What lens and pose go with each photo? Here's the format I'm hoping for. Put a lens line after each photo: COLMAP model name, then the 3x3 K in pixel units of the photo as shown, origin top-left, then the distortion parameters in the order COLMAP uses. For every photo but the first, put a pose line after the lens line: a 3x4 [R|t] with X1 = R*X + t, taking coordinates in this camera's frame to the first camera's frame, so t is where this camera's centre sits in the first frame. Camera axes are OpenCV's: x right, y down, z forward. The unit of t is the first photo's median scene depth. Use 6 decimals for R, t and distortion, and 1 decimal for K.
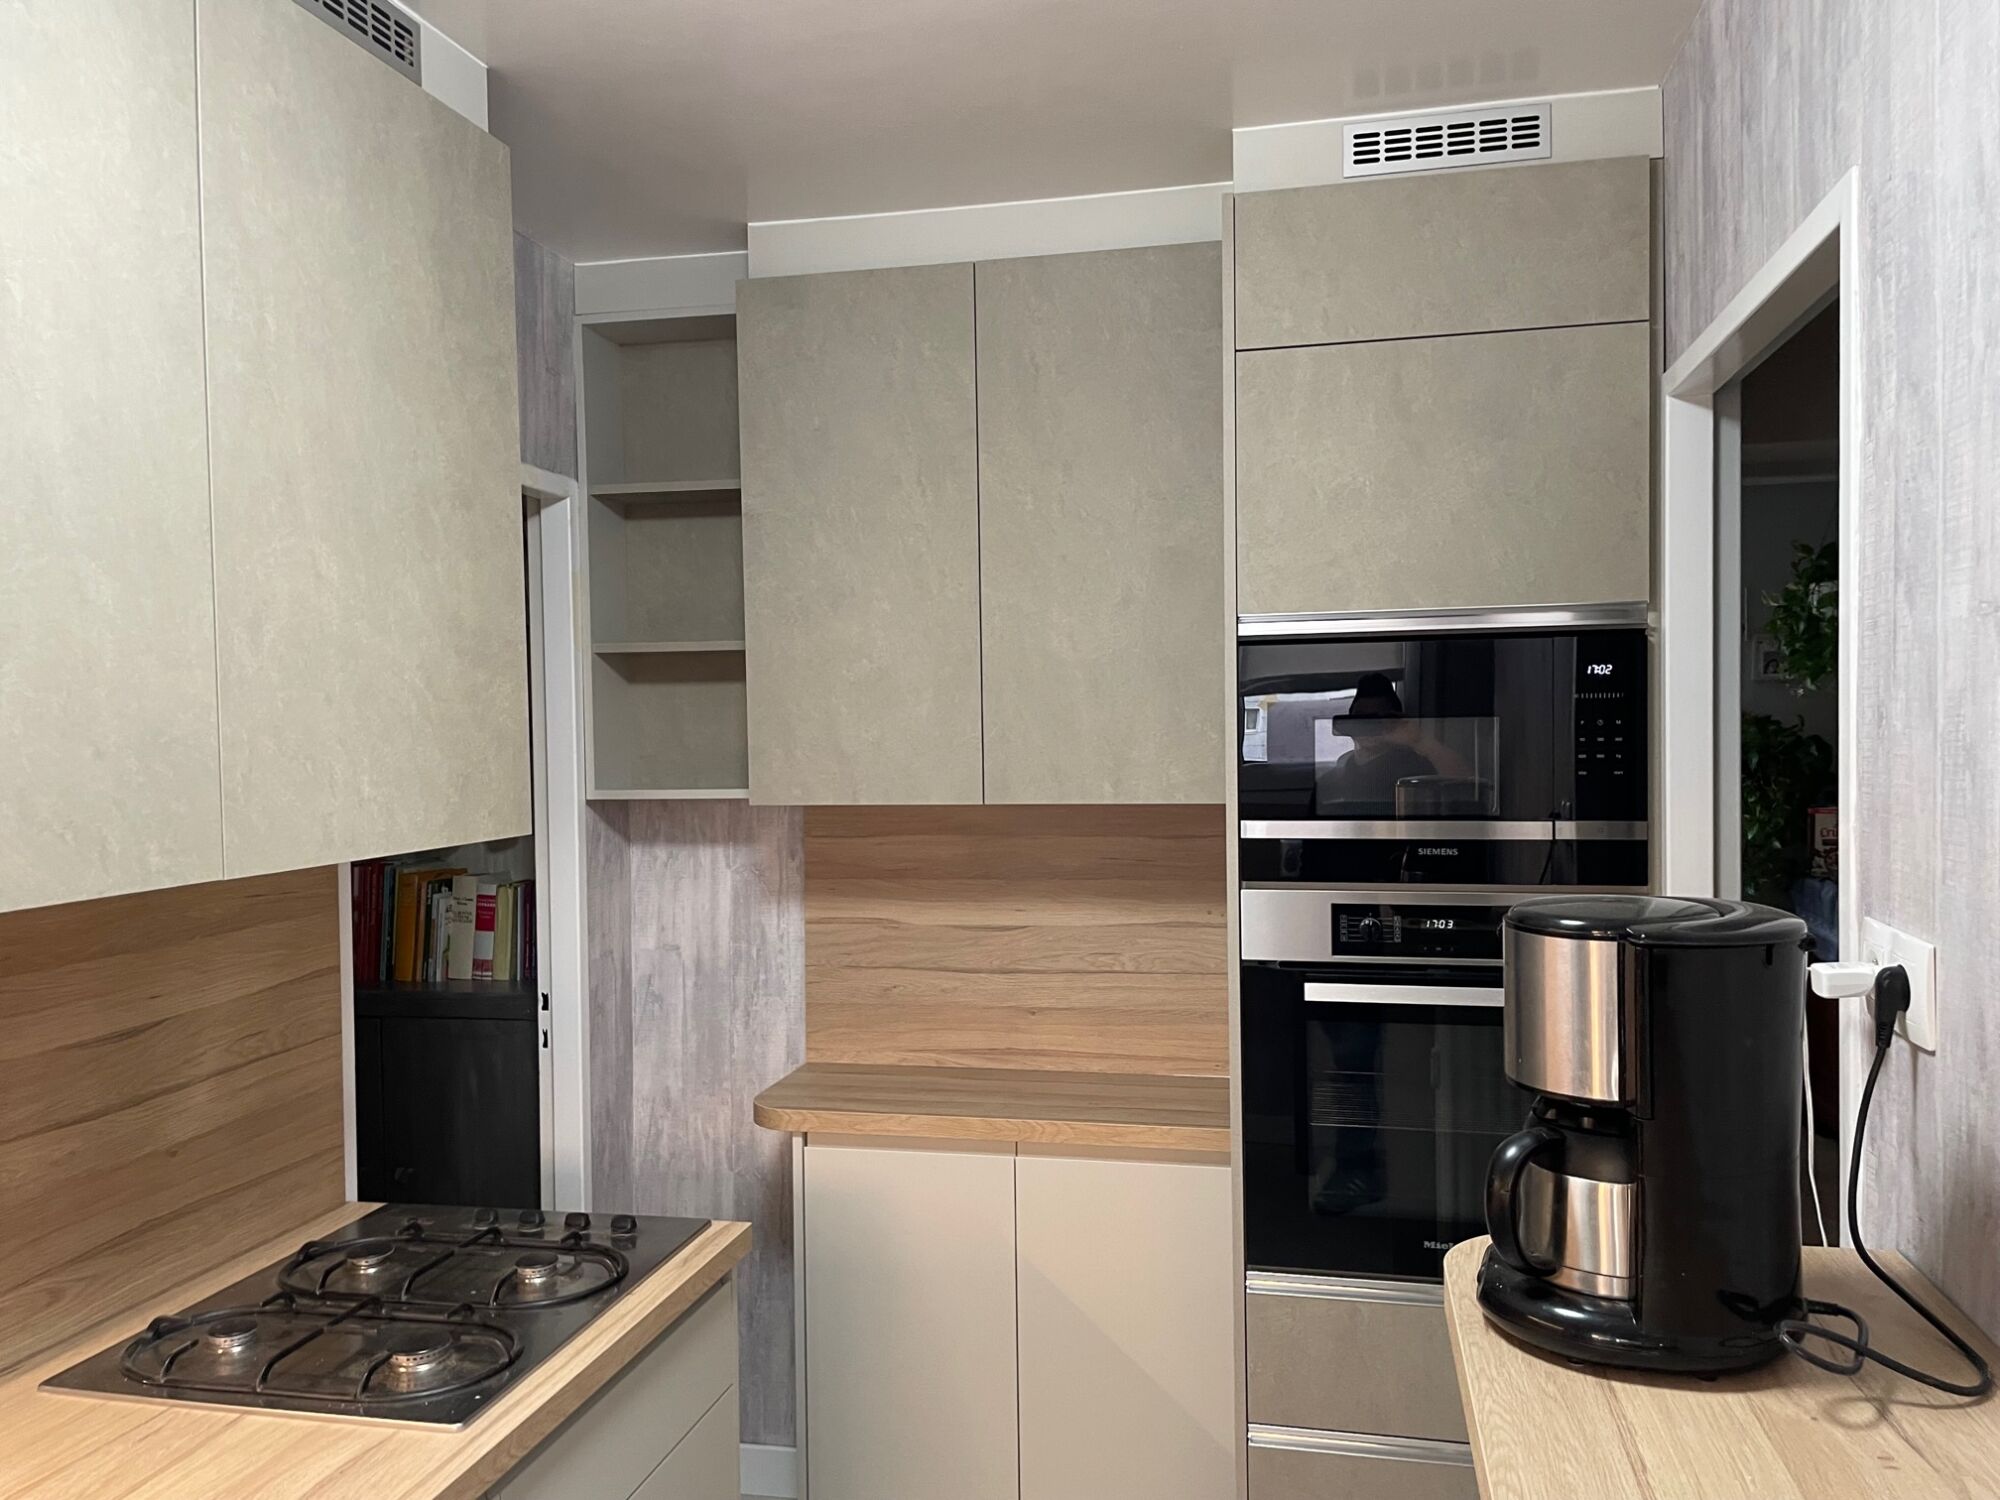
lens RADIAL K [[1506.3, 0, 1008.4], [0, 1506.3, 758.3], [0, 0, 1]] dist [0.104797, -0.145570]
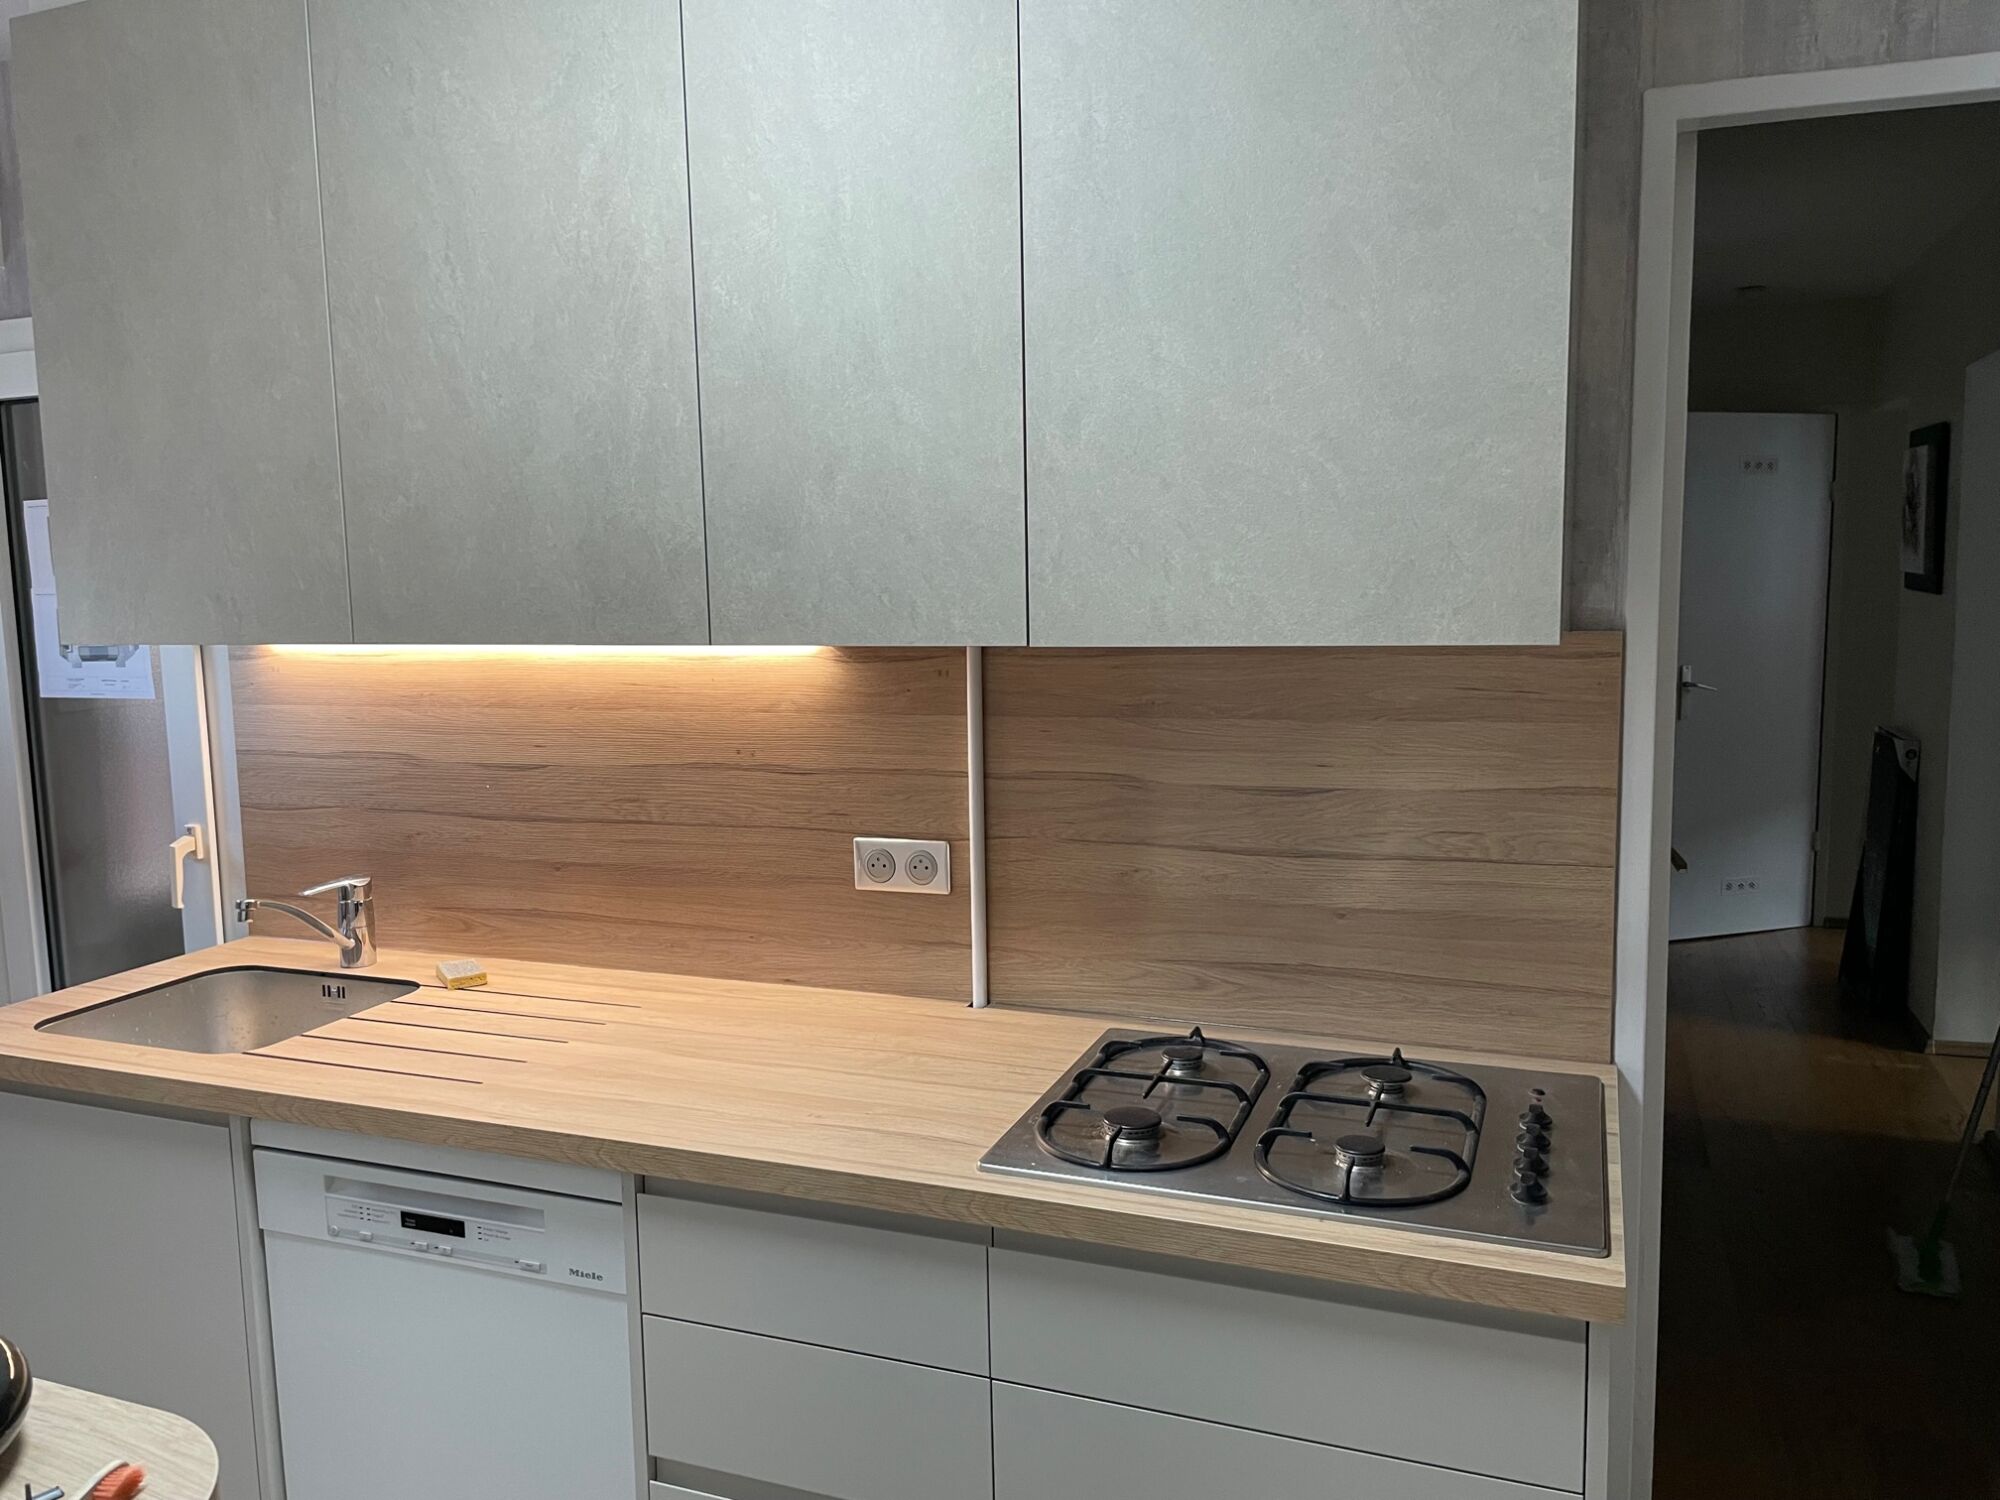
lens RADIAL K [[1507.1, 0, 985.1], [0, 1507.1, 751.7], [0, 0, 1]] dist [0.103679, -0.144481]
pose [[-0.159818, 0.138805, -0.977339, 0.334163], [-0.002110, 0.990014, 0.140951, -0.002167], [0.987144, 0.024589, -0.157930, 0.601685]]
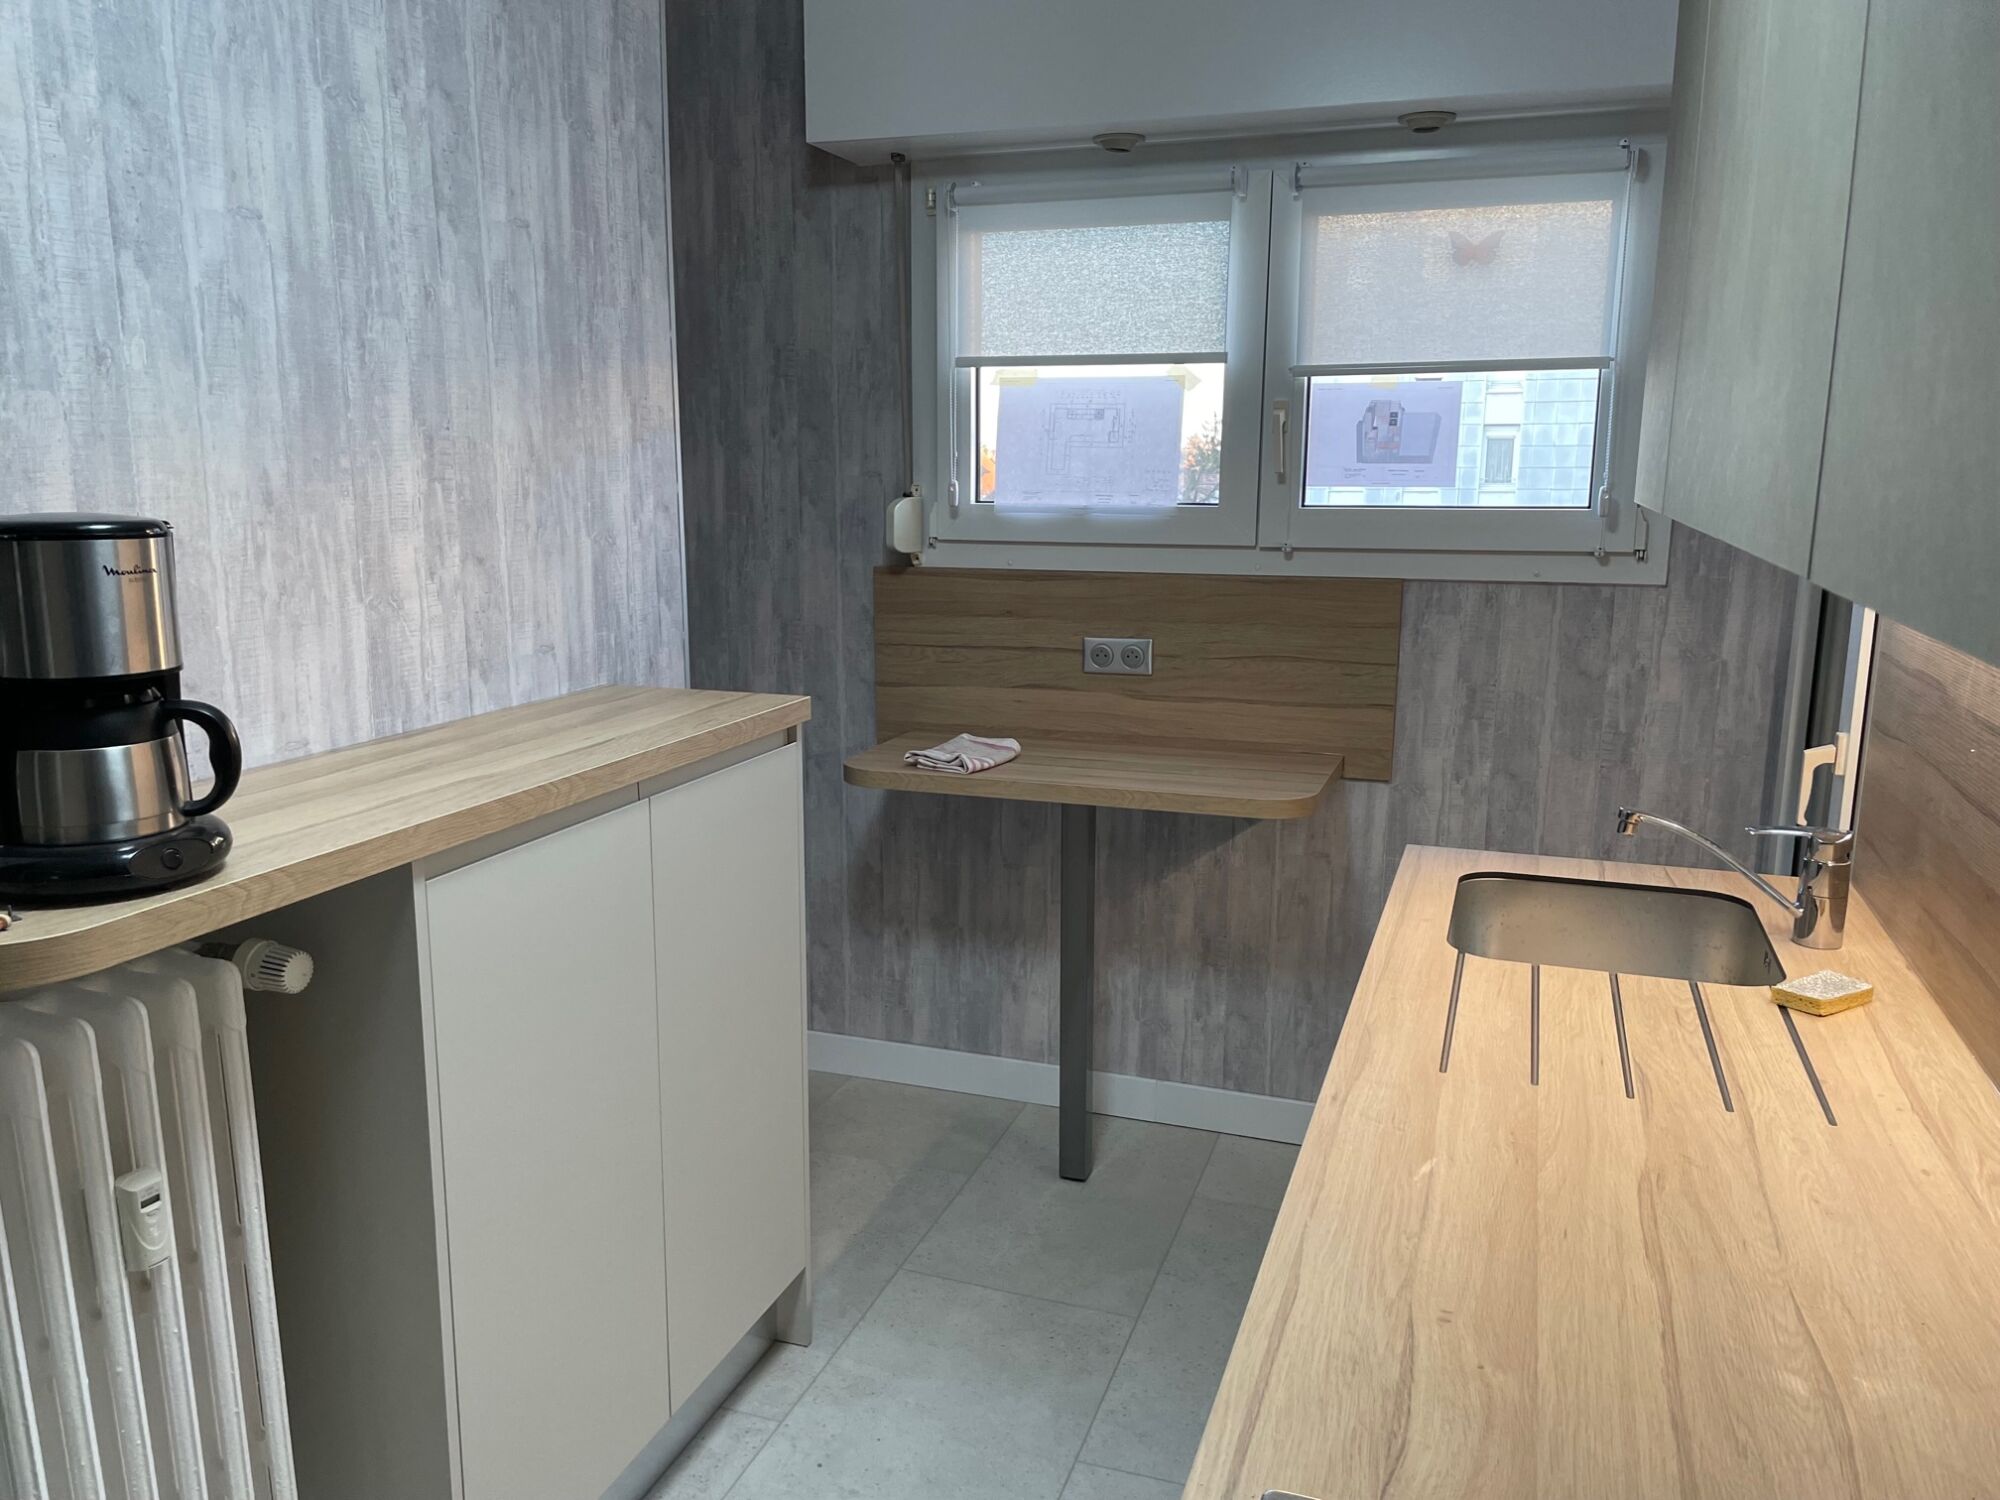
lens RADIAL K [[1507.1, 0, 985.1], [0, 1507.1, 751.7], [0, 0, 1]] dist [0.103679, -0.144481]
pose [[-0.992209, -0.008676, 0.124285, -0.165026], [0.017381, 0.978177, 0.207043, 0.015135], [-0.123369, 0.207590, -0.970405, 0.789145]]
